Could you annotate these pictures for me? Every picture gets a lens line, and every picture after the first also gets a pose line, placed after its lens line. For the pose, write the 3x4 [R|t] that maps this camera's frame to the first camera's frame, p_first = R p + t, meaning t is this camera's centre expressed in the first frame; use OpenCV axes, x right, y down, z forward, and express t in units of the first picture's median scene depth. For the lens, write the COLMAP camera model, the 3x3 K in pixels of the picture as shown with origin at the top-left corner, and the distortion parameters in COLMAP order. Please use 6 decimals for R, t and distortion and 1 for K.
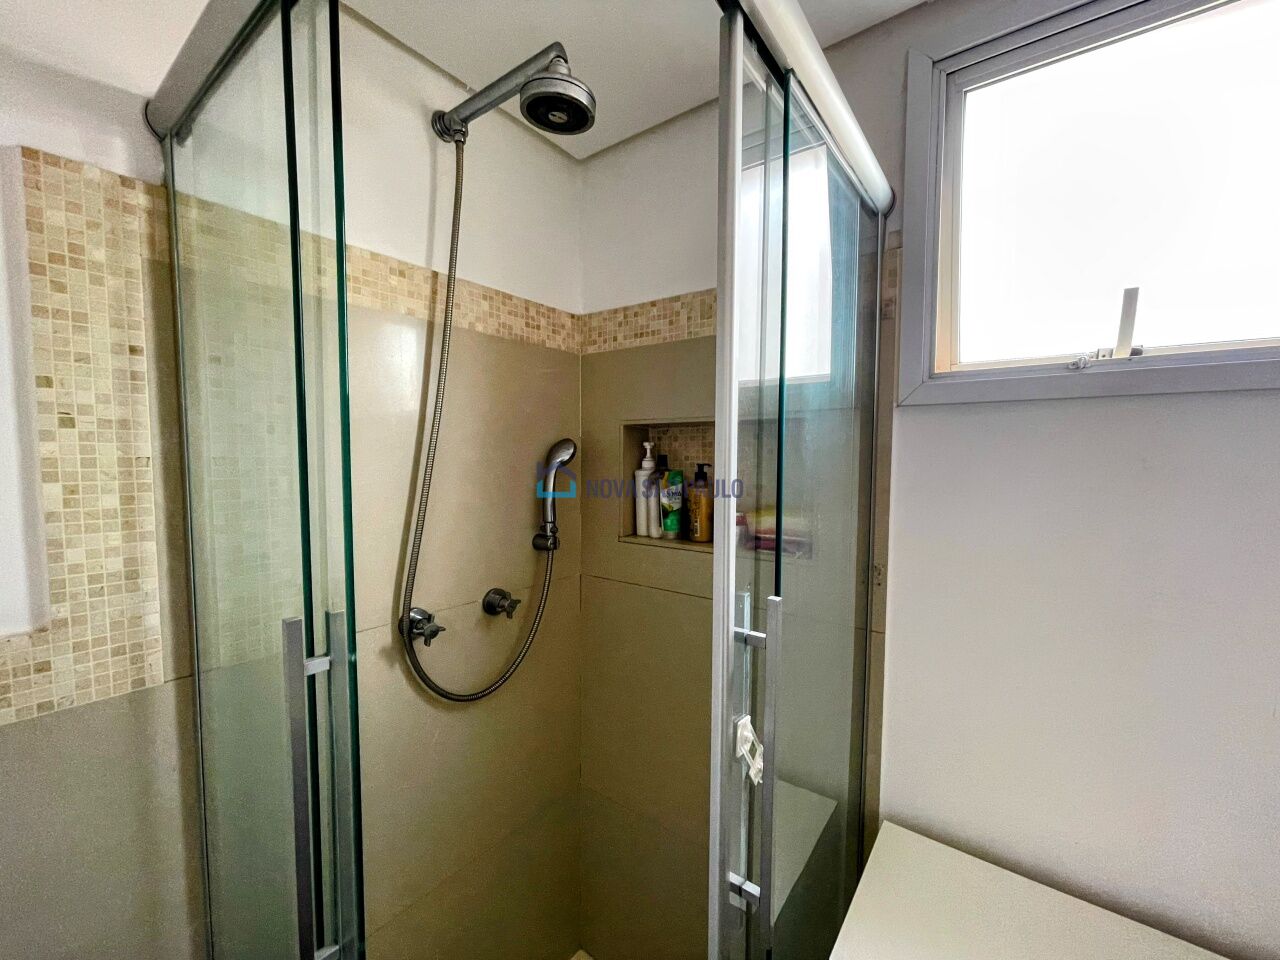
lens RADIAL K [[513.6, 0, 640.0], [0, 513.6, 480.0], [0, 0, 1]] dist [0.000553, 0.000231]
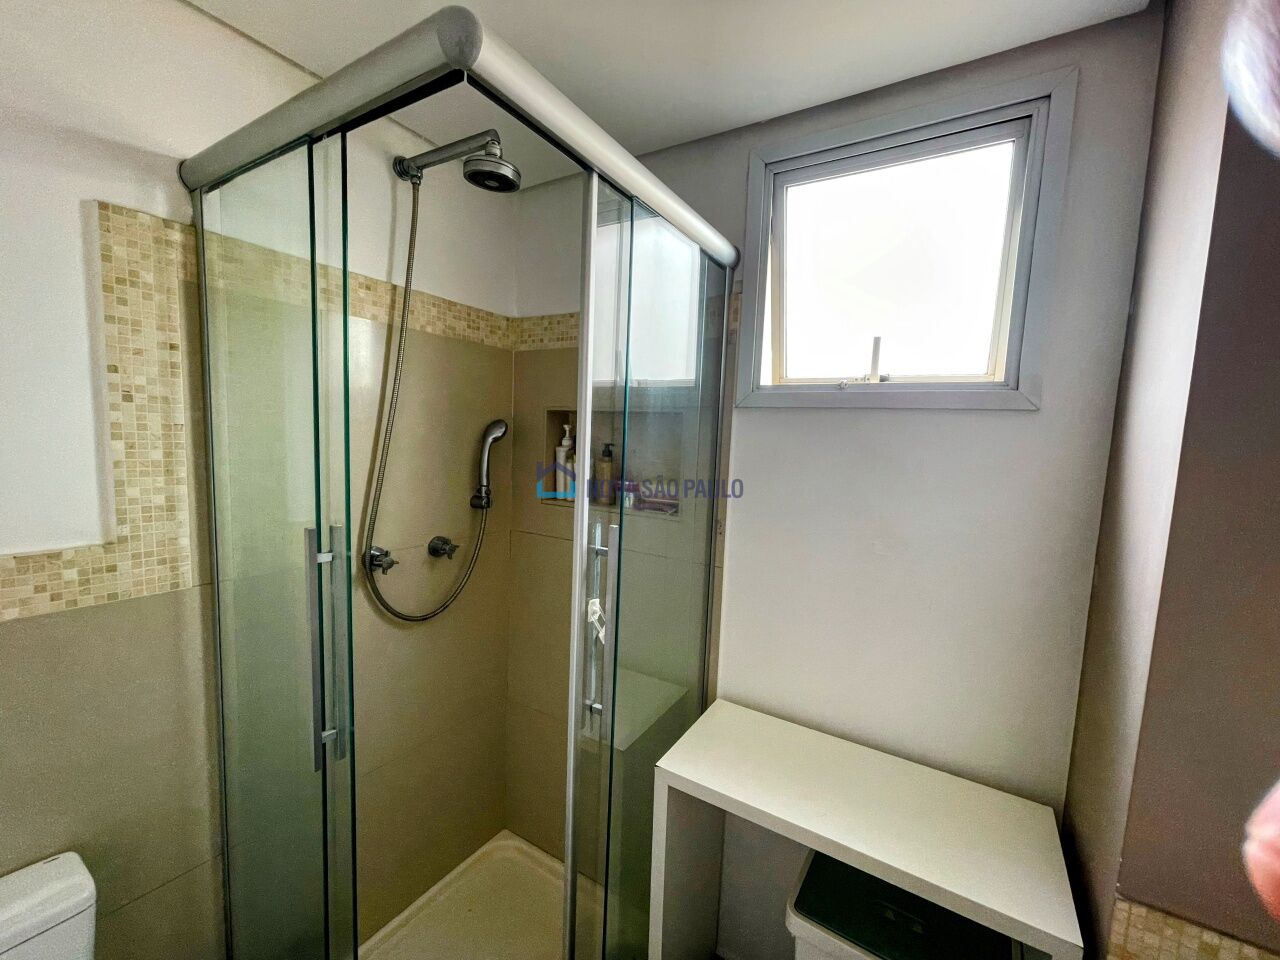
lens RADIAL K [[513.6, 0, 640.0], [0, 513.6, 480.0], [0, 0, 1]] dist [0.000553, 0.000231]
pose [[0.995066, 0.028100, 0.095151, 0.142726], [-0.031883, 0.998751, 0.038468, 0.012718], [-0.093951, -0.041312, 0.994719, -0.490093]]
